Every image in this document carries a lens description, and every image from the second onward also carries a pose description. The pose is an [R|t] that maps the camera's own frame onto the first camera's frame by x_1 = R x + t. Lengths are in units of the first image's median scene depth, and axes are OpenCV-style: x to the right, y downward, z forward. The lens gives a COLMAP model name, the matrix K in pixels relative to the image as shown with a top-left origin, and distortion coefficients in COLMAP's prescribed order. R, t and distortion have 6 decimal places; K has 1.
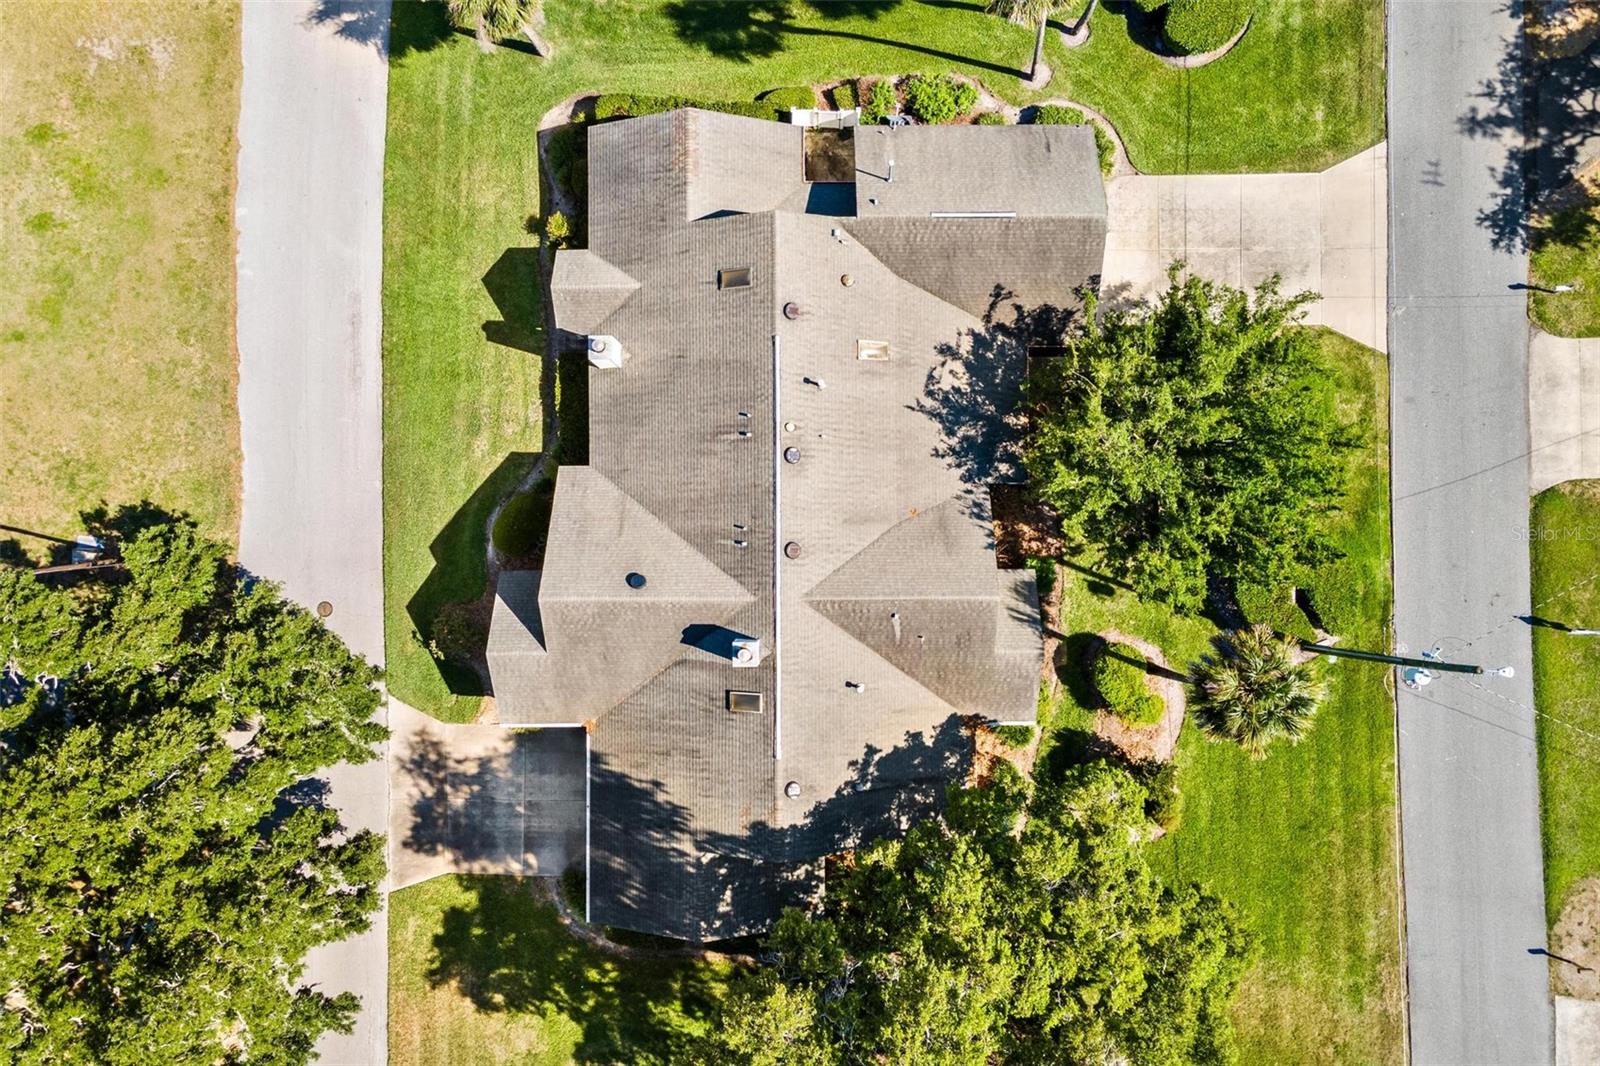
lens RADIAL K [[1157.6, 0, 843.4], [0, 1157.6, 532.8], [0, 0, 1]] dist [0.035473, 0.003889]
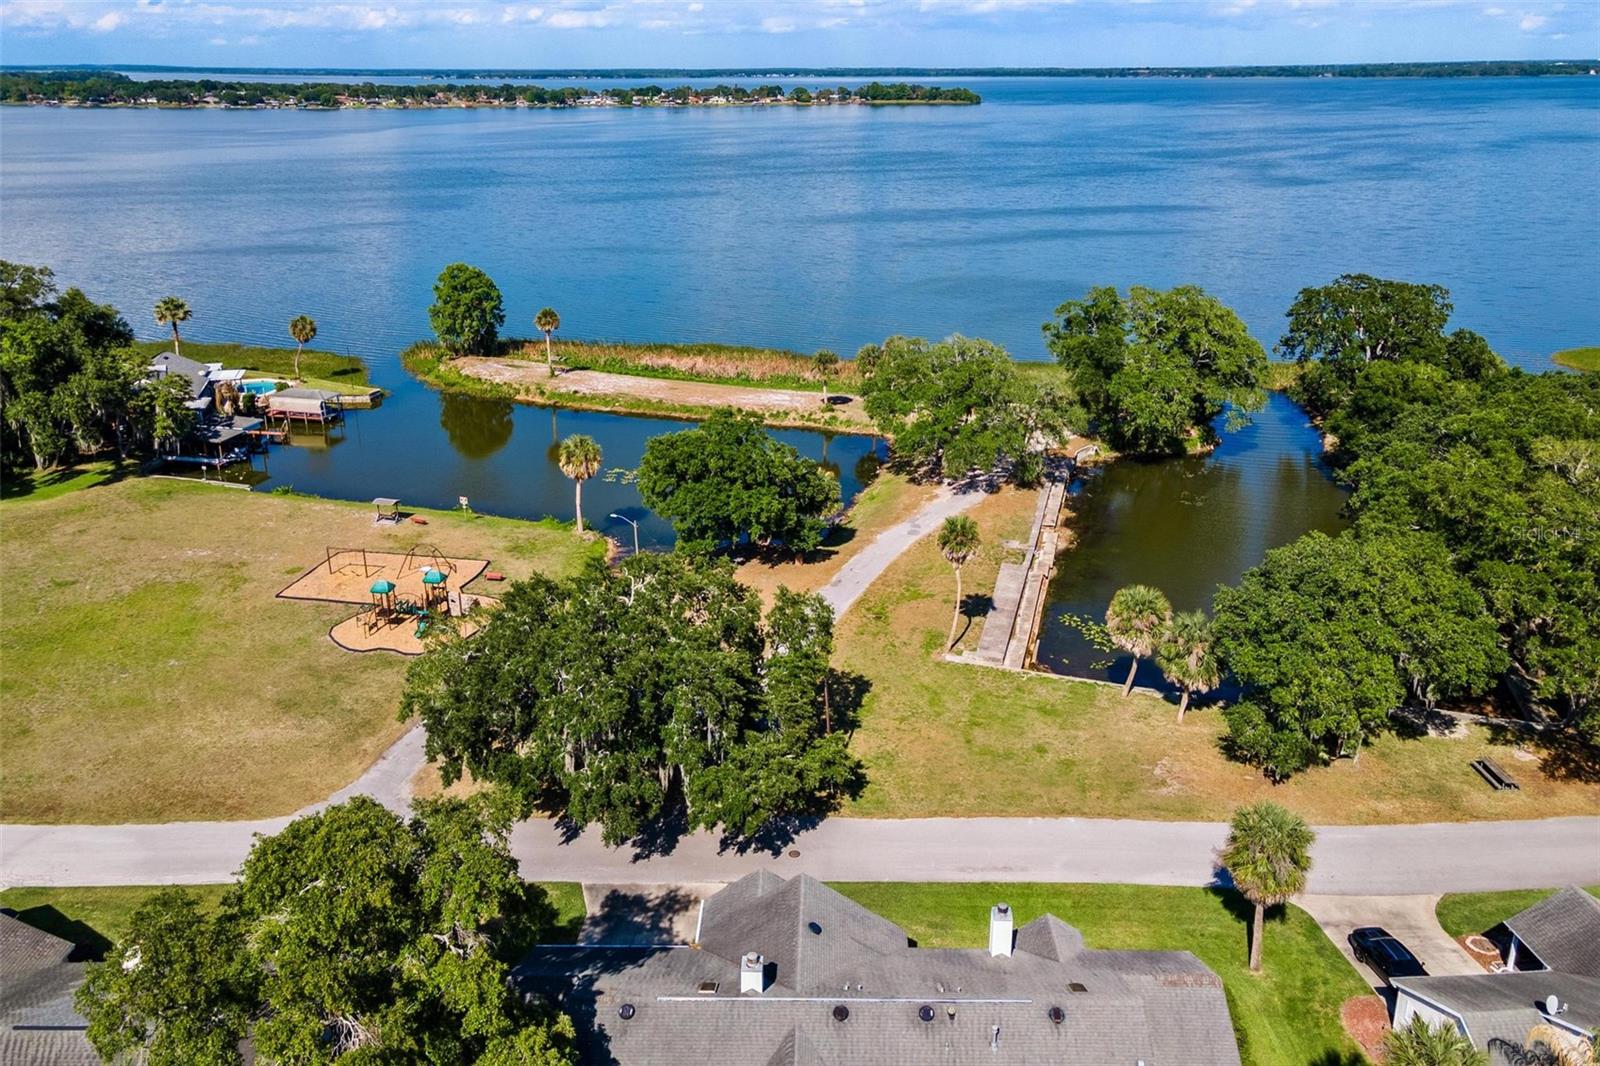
lens RADIAL K [[1202.0, 0, 808.4], [0, 1202.0, 488.9], [0, 0, 1]] dist [0.011298, 0.070692]
pose [[-0.025519, 0.344251, -0.938531, 0.835642], [-0.999673, -0.007388, 0.024472, 0.019160], [0.001491, 0.938849, 0.344327, 0.115535]]
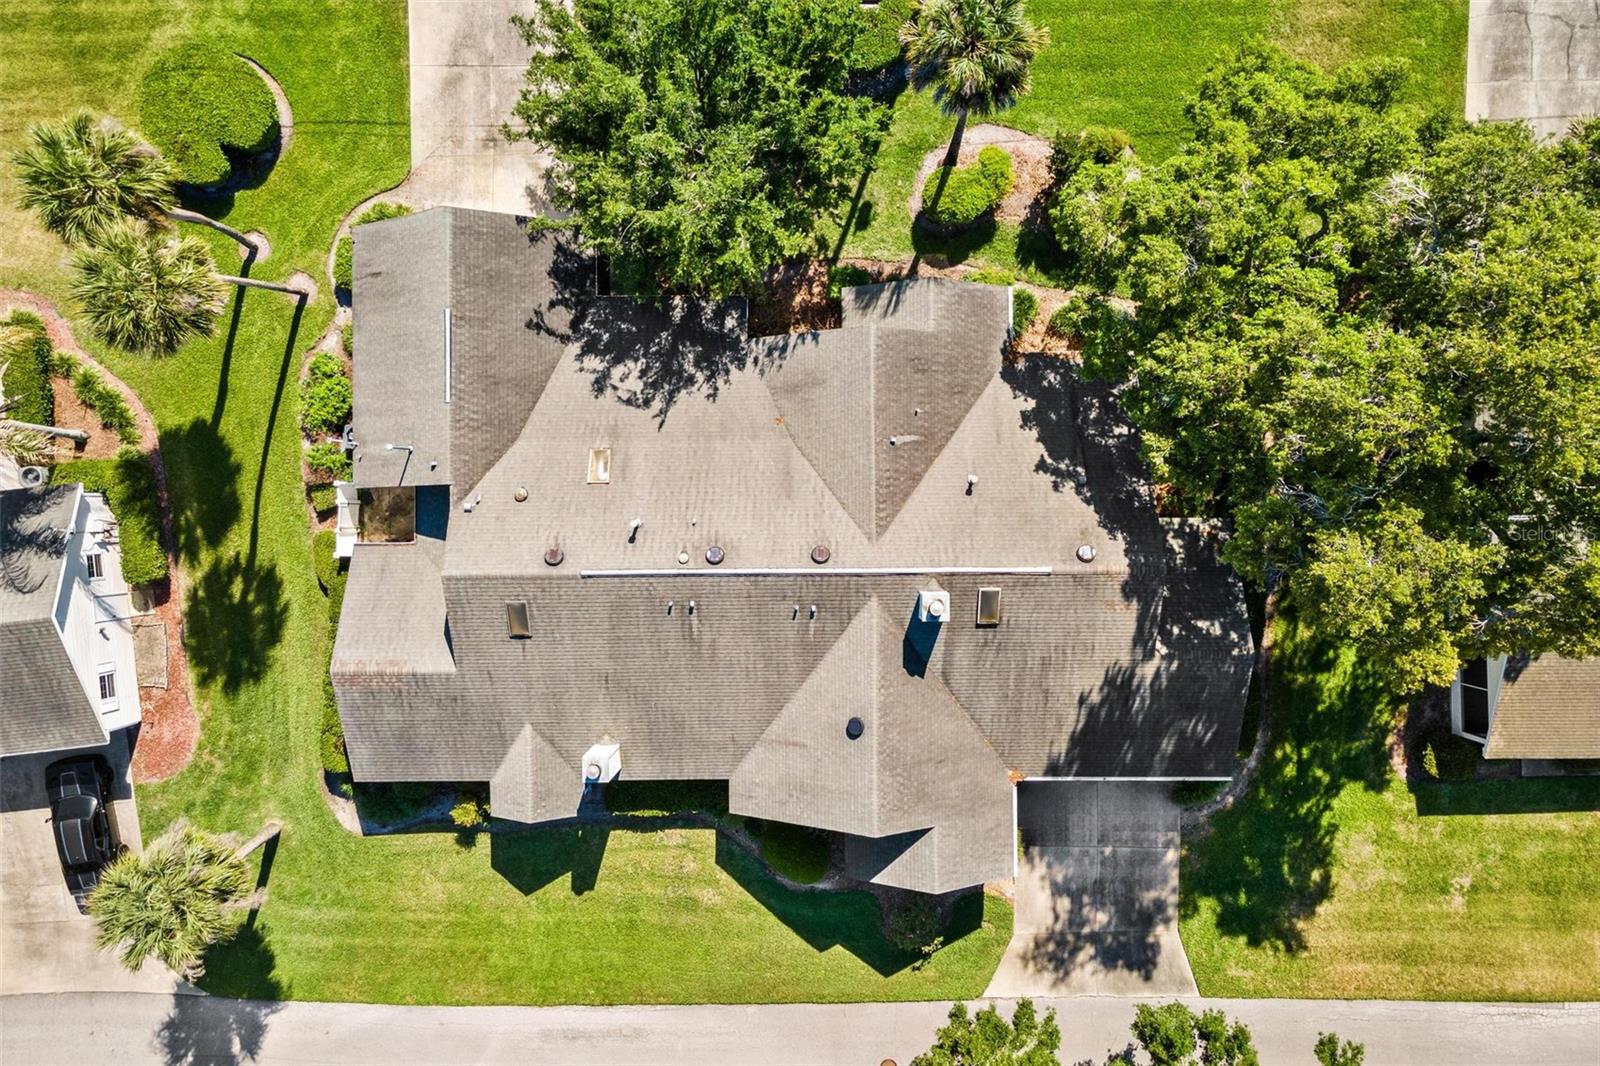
lens RADIAL K [[1202.0, 0, 808.4], [0, 1202.0, 488.9], [0, 0, 1]] dist [0.011298, 0.070692]
pose [[-0.003448, -0.999972, 0.006688, 0.001016], [0.999983, -0.003479, -0.004657, 0.009914], [0.004681, 0.006672, 0.999967, 0.060135]]
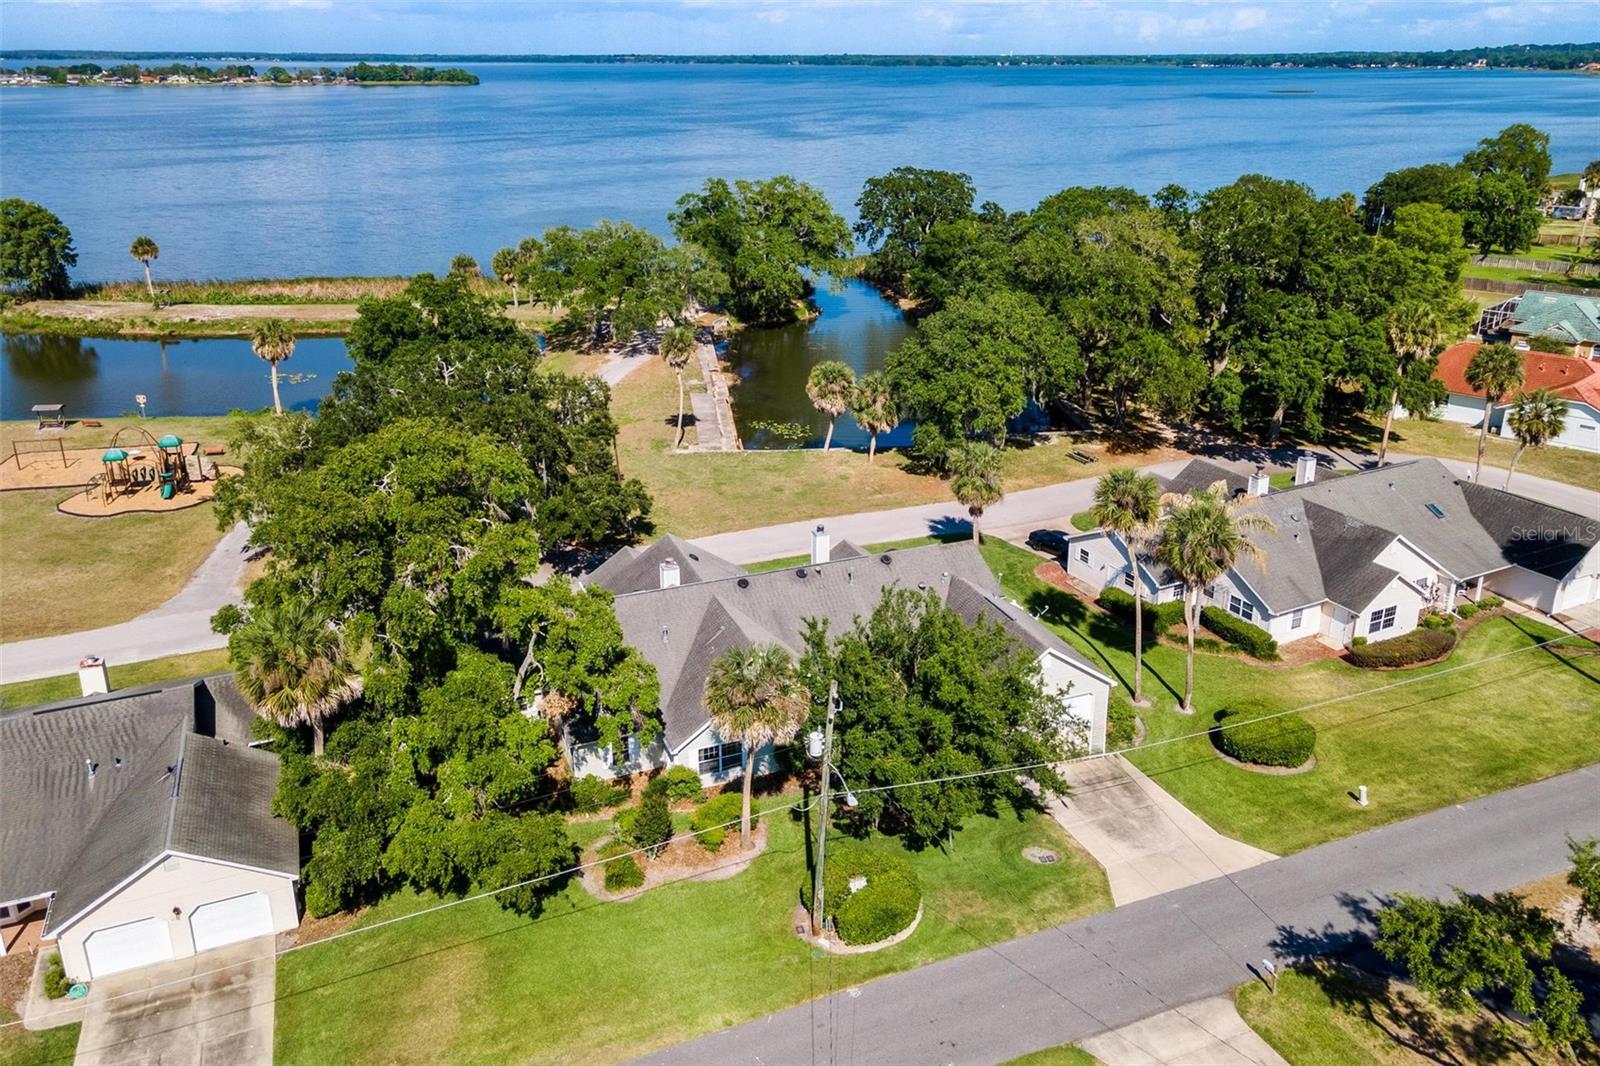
lens RADIAL K [[1200.2, 0, 802.3], [0, 1200.2, 475.8], [0, 0, 1]] dist [0.040004, -0.001353]
pose [[0.358535, 0.322094, -0.876190, 1.256848], [-0.933491, 0.116804, -0.339045, 0.436825], [-0.006861, 0.939475, 0.342550, 0.308431]]
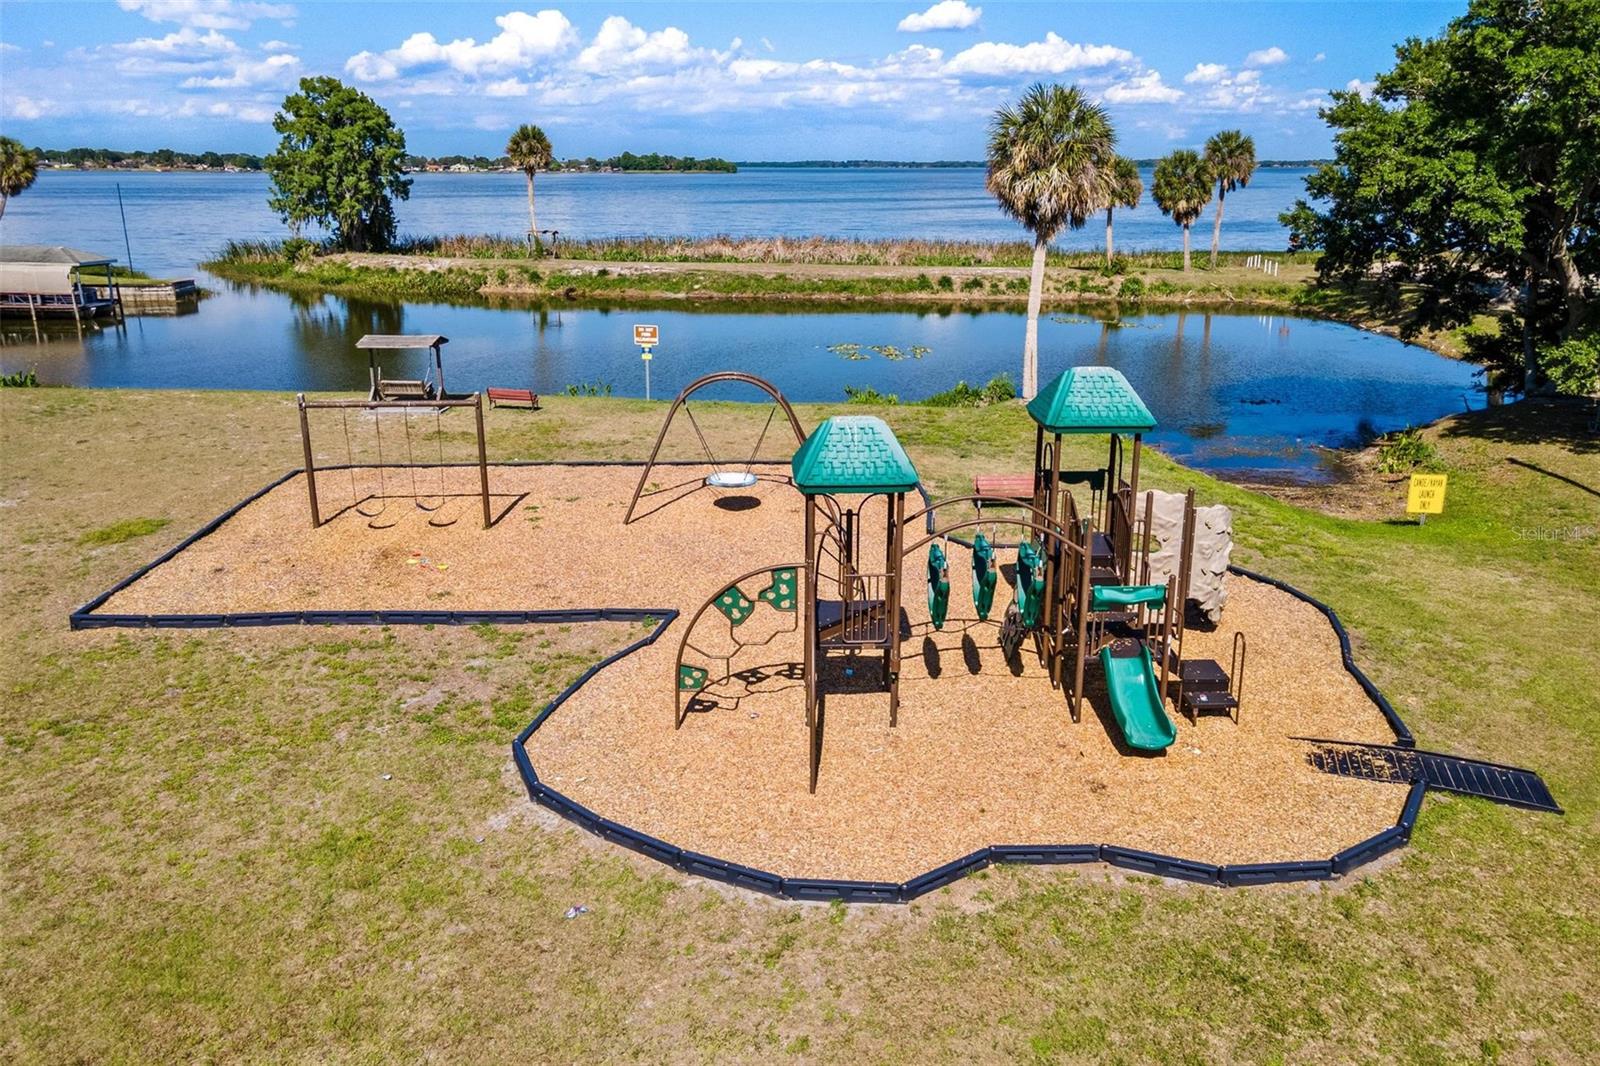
lens RADIAL K [[1202.0, 0, 808.4], [0, 1202.0, 488.9], [0, 0, 1]] dist [0.011298, 0.070692]
pose [[0.191919, 0.272043, -0.942953, -0.826045], [-0.981353, 0.042773, -0.187394, 0.937532], [-0.010647, 0.961334, 0.275179, 0.955514]]
